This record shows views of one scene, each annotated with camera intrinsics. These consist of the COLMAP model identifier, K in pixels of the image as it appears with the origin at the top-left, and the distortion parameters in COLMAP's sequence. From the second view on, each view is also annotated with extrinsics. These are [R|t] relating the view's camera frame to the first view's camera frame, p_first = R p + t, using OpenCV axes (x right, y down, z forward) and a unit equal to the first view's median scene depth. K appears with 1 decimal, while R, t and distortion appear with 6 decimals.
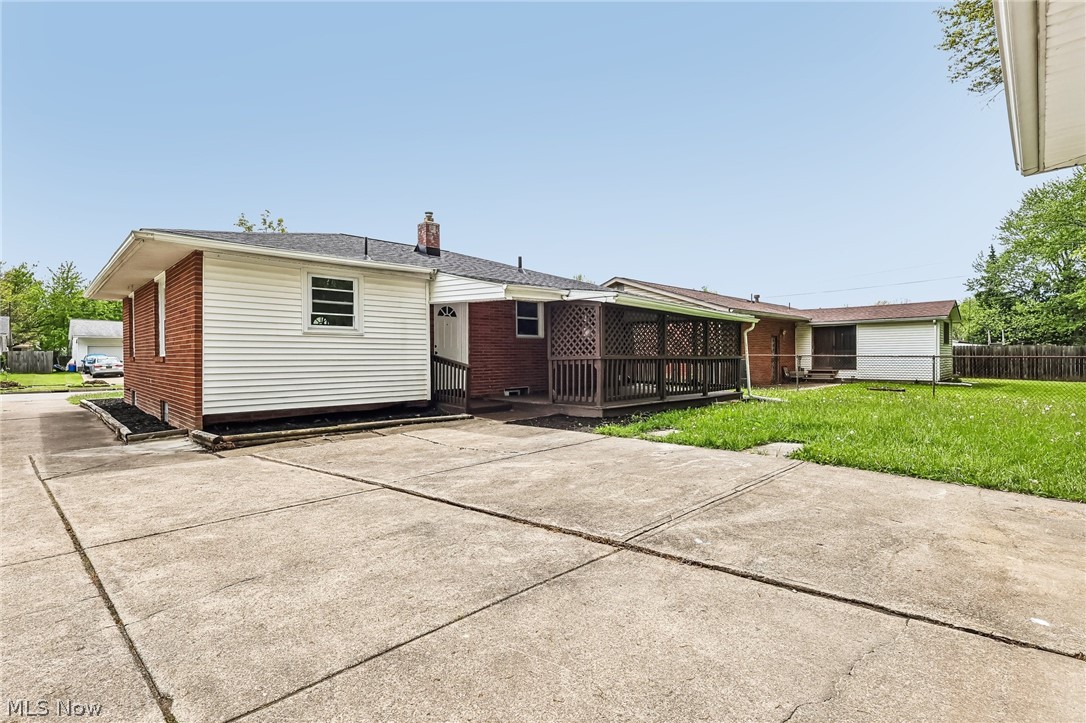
lens RADIAL K [[507.6, 0, 538.7], [0, 507.6, 357.8], [0, 0, 1]] dist [-0.000119, 0.001333]
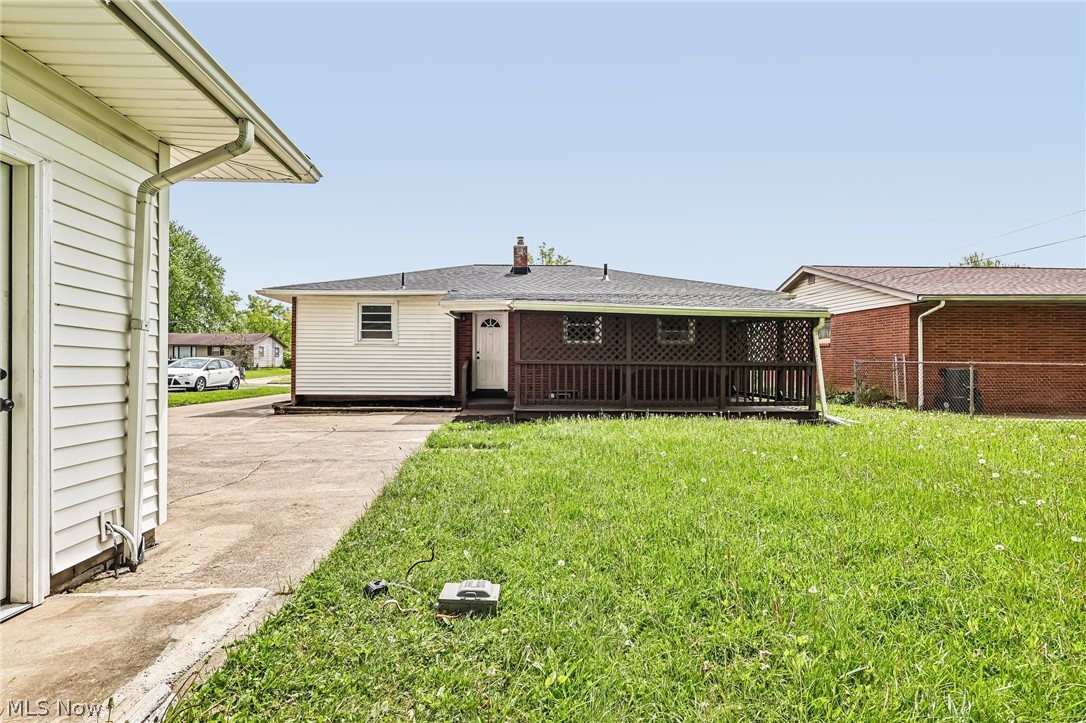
lens RADIAL K [[507.6, 0, 536.9], [0, 507.6, 362.7], [0, 0, 1]] dist [-0.000119, 0.001333]
pose [[0.747380, 0.005900, -0.664371, 0.762882], [-0.008218, 0.999966, -0.000365, 0.001075], [0.664346, 0.005733, 0.747403, 0.204622]]
